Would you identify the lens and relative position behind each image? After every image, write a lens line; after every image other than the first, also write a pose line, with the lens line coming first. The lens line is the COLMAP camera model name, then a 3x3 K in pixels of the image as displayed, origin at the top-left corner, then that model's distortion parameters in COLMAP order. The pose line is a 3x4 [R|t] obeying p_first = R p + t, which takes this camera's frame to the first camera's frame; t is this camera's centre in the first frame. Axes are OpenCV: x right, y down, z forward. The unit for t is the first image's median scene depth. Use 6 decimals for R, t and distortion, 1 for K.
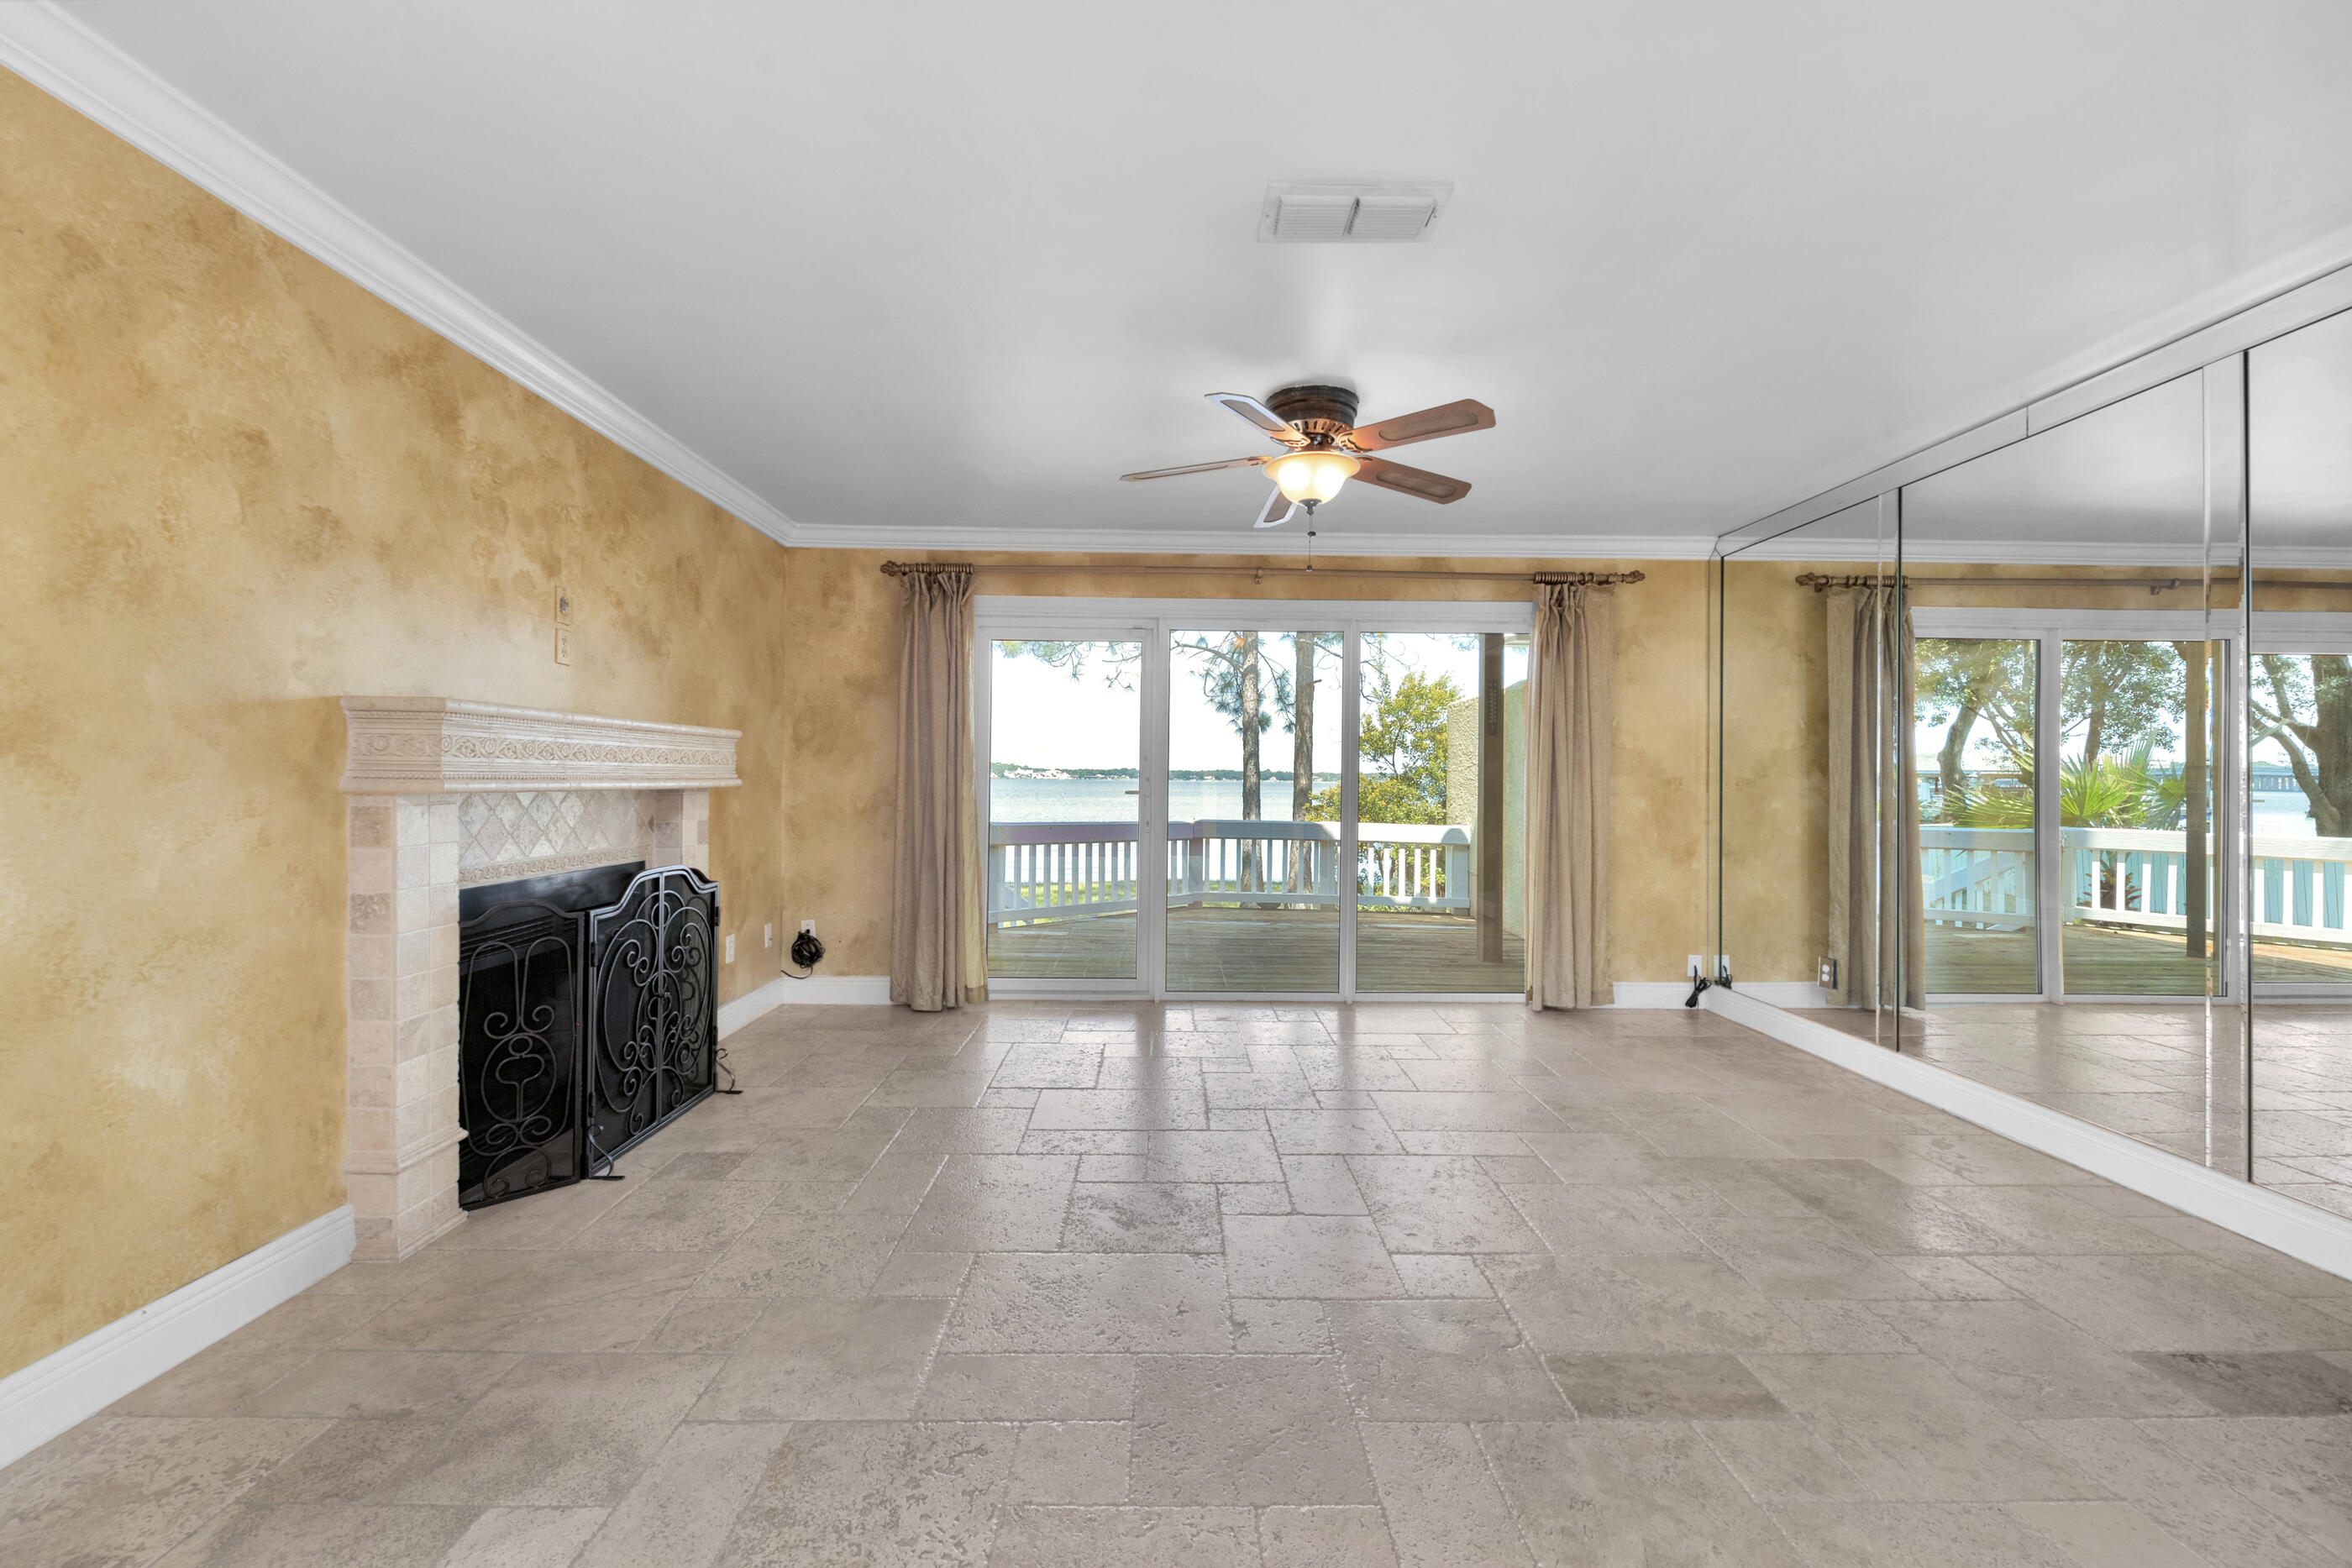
lens RADIAL K [[961.7, 0, 1163.7], [0, 961.7, 774.4], [0, 0, 1]] dist [0.002608, -0.005215]
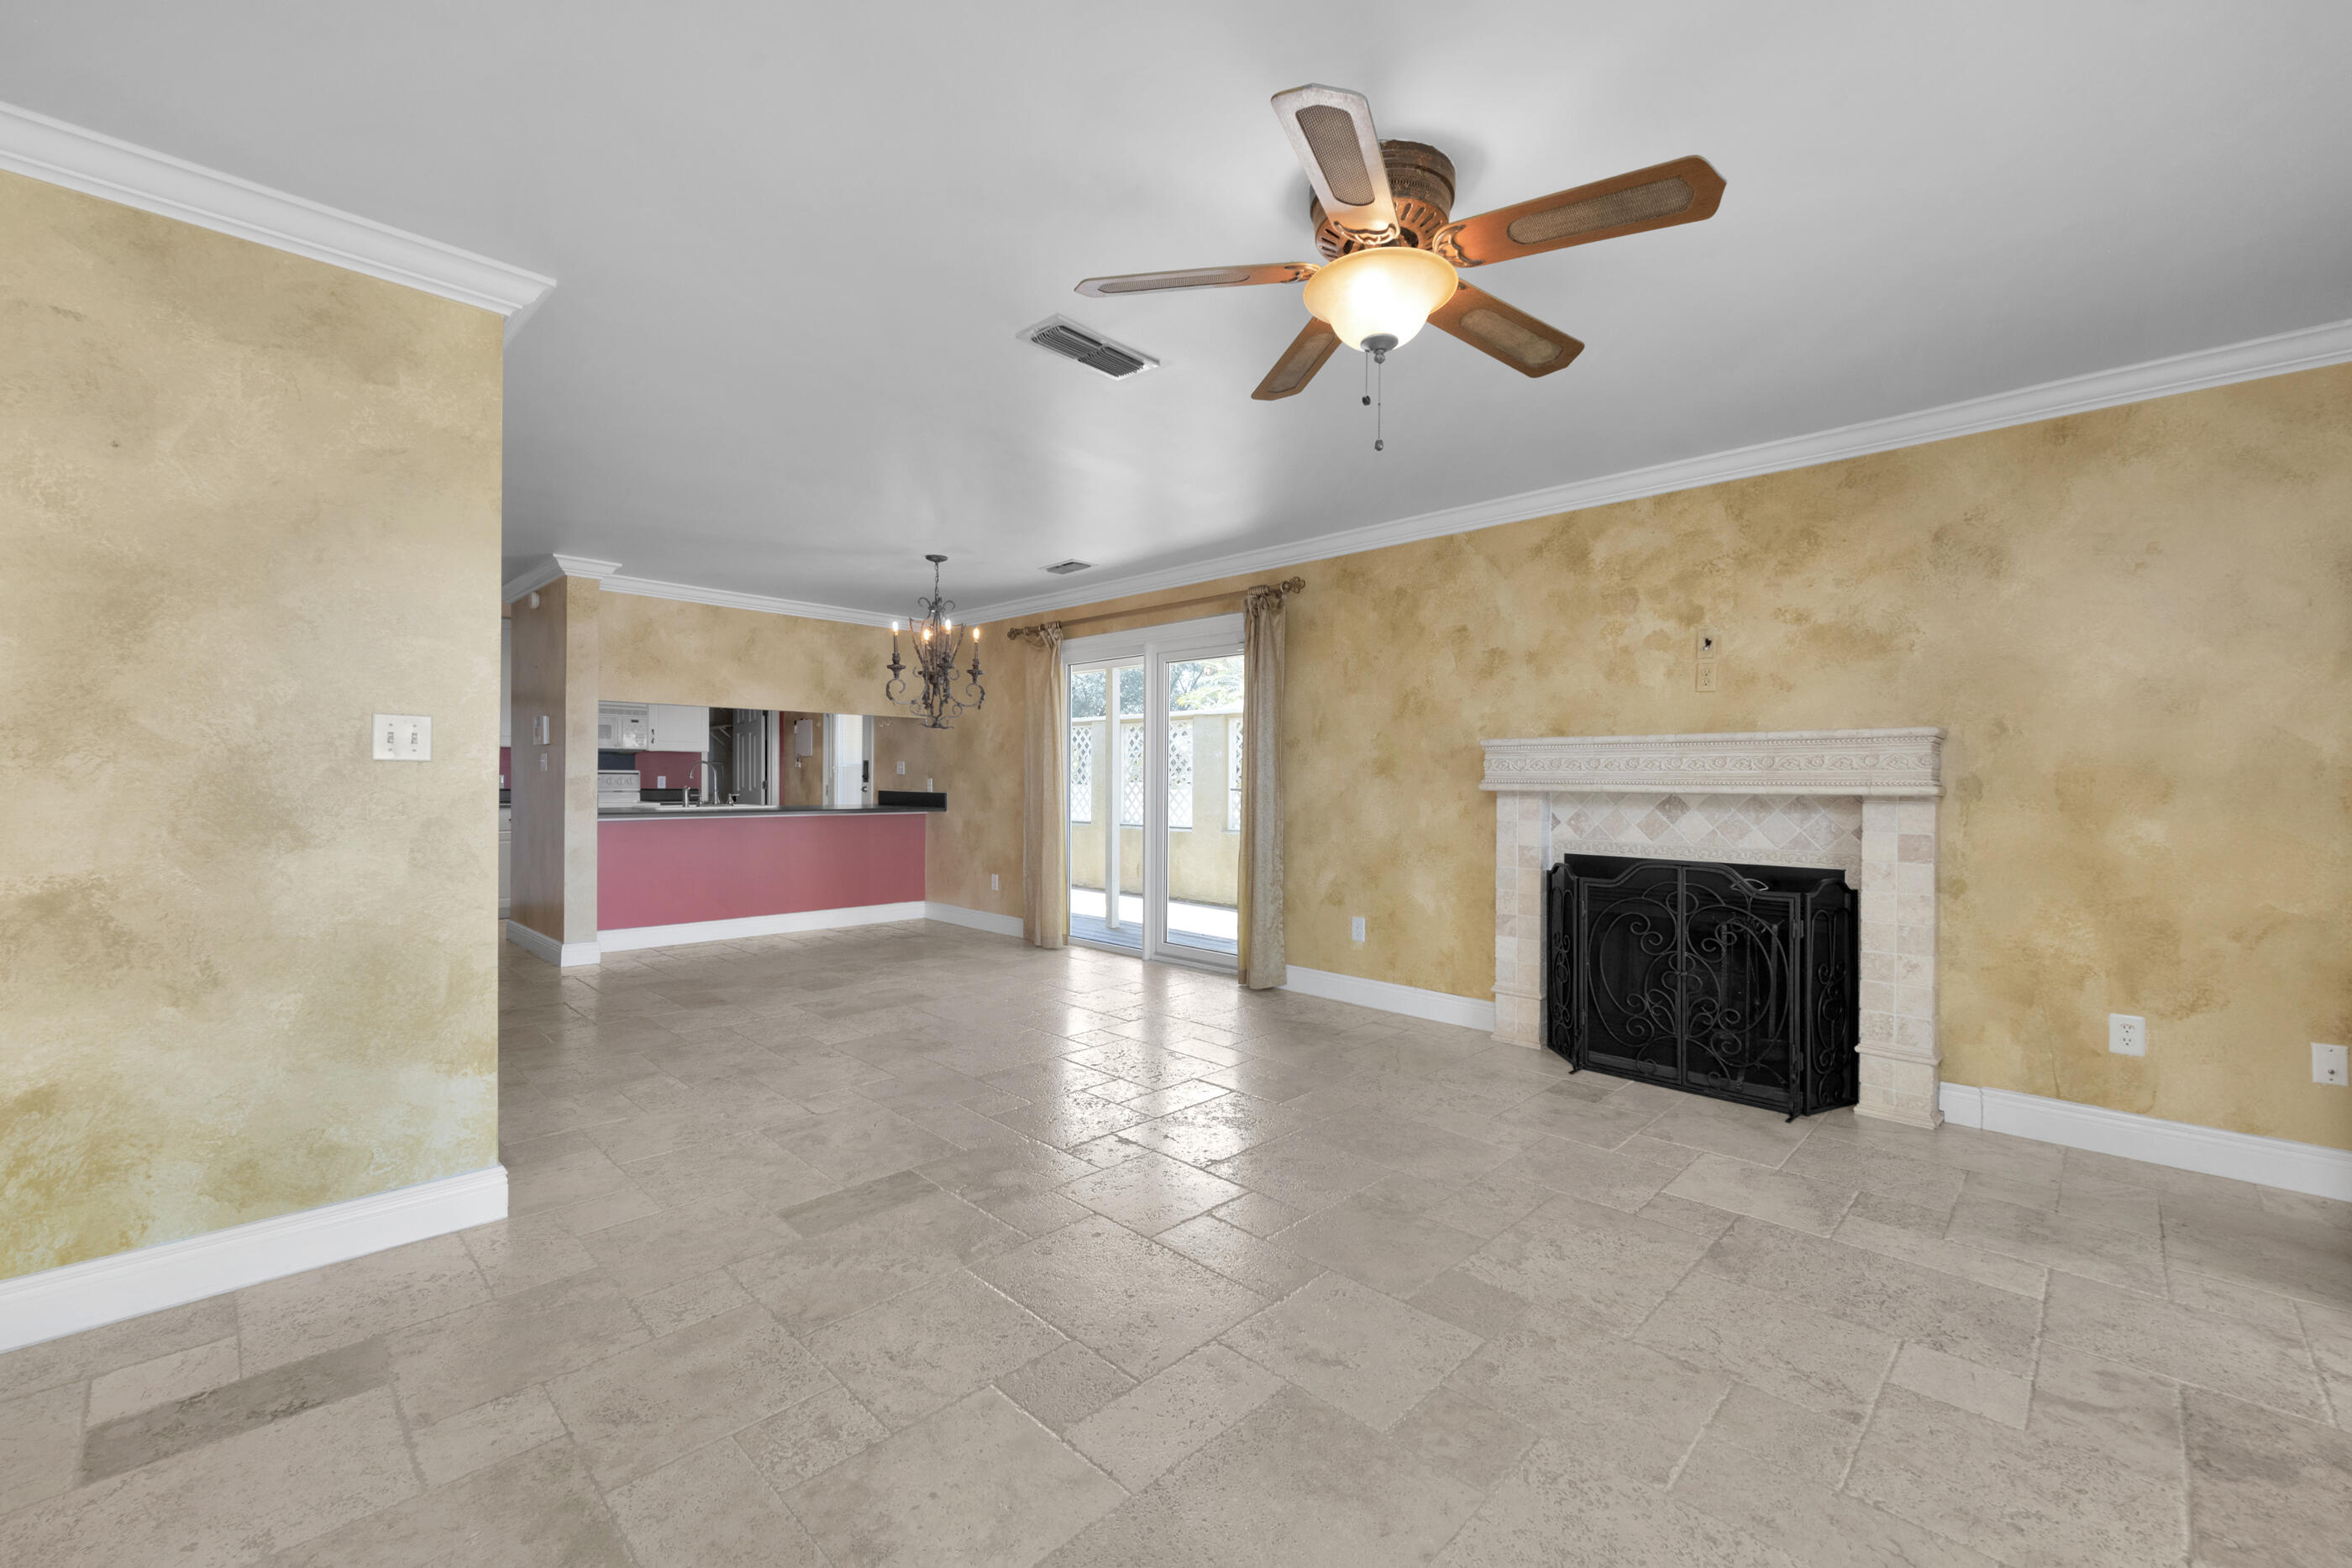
lens RADIAL K [[924.7, 0, 1176.0], [0, 924.7, 784.0], [0, 0, 1]] dist [-0.004854, -0.000573]
pose [[-0.702692, -0.009508, -0.711431, 0.459724], [-0.008756, 0.999951, -0.004715, 0.010184], [0.711441, 0.002916, -0.702740, 0.900052]]
